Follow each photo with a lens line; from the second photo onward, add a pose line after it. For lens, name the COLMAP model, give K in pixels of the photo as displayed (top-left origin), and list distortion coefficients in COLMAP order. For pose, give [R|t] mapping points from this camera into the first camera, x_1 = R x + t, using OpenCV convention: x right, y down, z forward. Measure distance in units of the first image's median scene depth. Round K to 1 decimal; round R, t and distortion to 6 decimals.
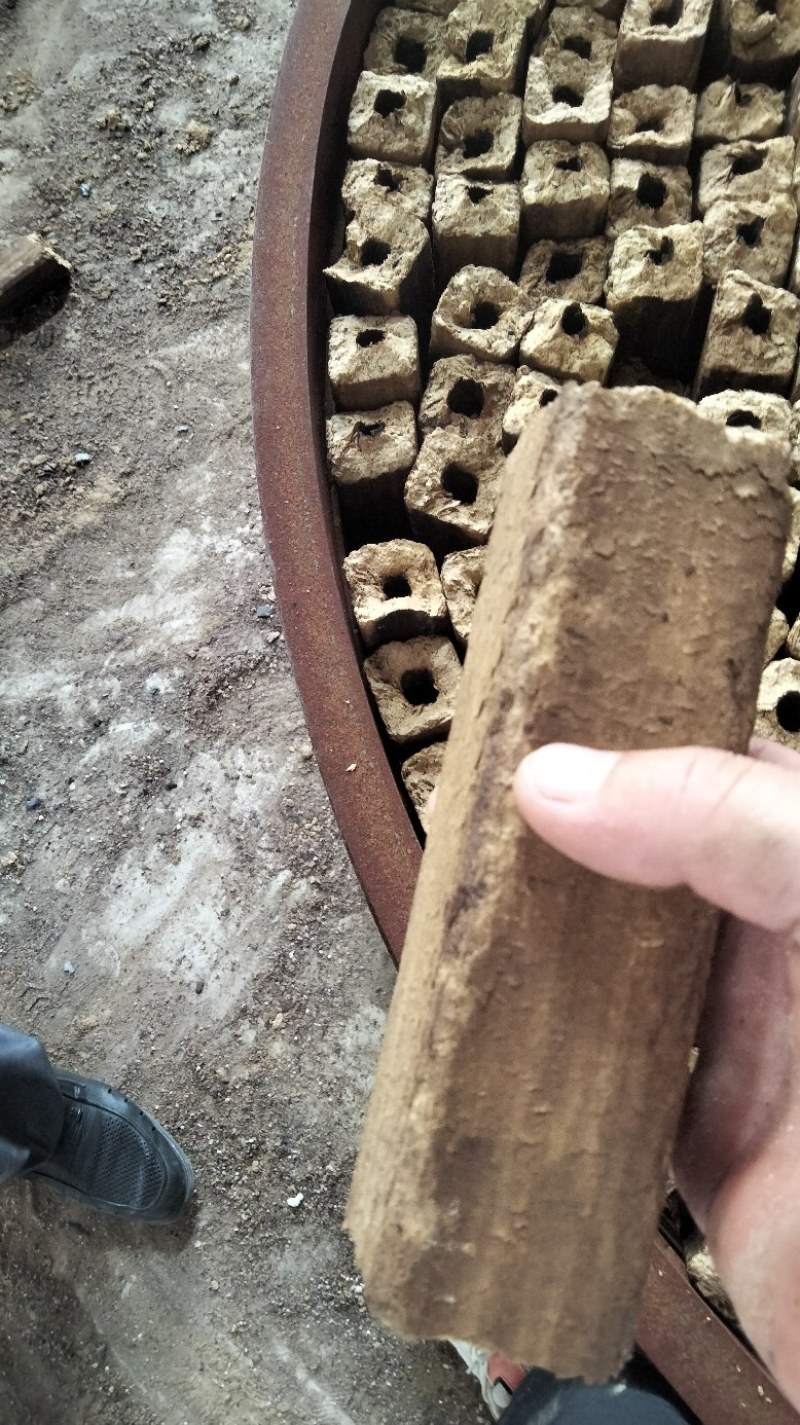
lens RADIAL K [[1088.1, 0, 395.4], [0, 1088.1, 726.9], [0, 0, 1]] dist [0.001104, -0.007787]
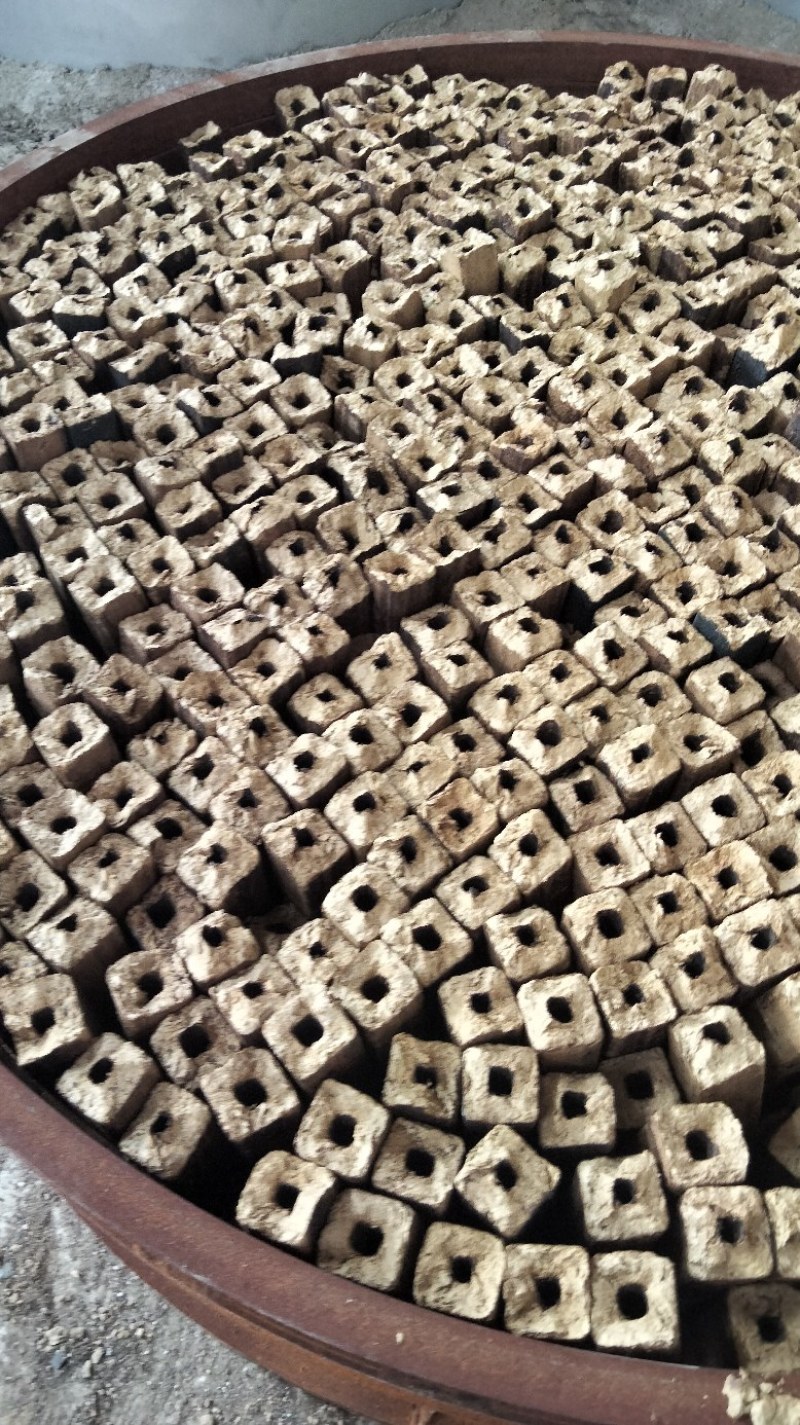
lens RADIAL K [[1088.1, 0, 389.6], [0, 1088.1, 715.8], [0, 0, 1]] dist [0.001104, -0.007787]
pose [[0.589288, -0.615522, 0.523329, -0.213146], [0.775858, 0.611809, -0.154056, -0.168825], [-0.225353, 0.496813, 0.838089, -0.230994]]
